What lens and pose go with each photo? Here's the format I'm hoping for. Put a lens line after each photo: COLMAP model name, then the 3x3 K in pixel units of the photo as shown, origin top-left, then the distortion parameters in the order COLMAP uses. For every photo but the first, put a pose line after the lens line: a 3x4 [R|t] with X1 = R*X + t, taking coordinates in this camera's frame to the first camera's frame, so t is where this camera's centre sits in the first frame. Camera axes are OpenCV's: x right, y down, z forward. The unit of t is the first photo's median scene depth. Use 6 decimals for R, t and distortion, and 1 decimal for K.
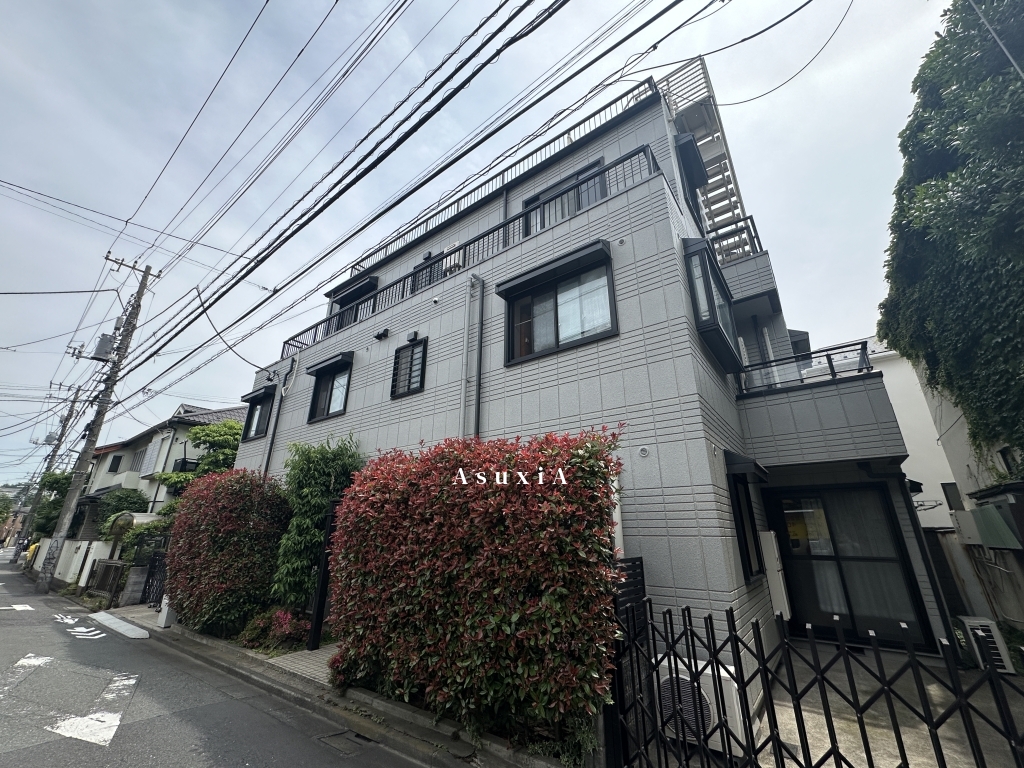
lens RADIAL K [[410.0, 0, 511.3], [0, 410.0, 385.0], [0, 0, 1]] dist [-0.002638, 0.000051]
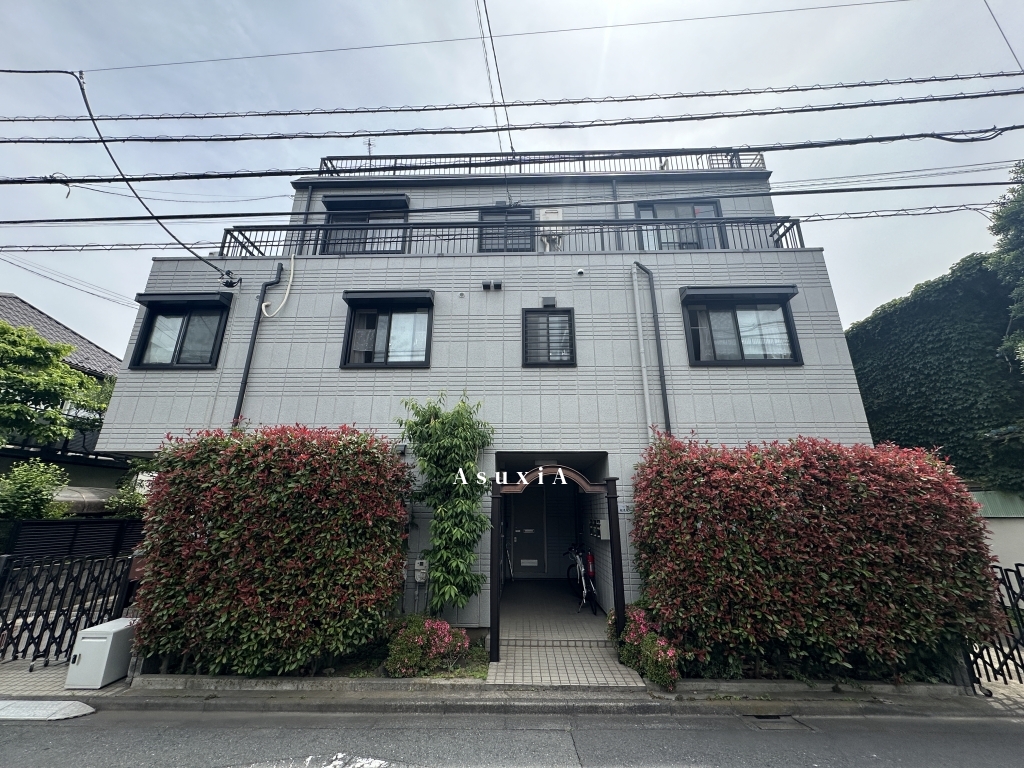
lens RADIAL K [[410.0, 0, 510.4], [0, 410.0, 384.6], [0, 0, 1]] dist [-0.002638, 0.000051]
pose [[0.816912, 0.170914, 0.550857, -0.965010], [-0.197180, 0.980297, -0.011741, 0.108293], [-0.542010, -0.099026, 0.834517, 0.345125]]
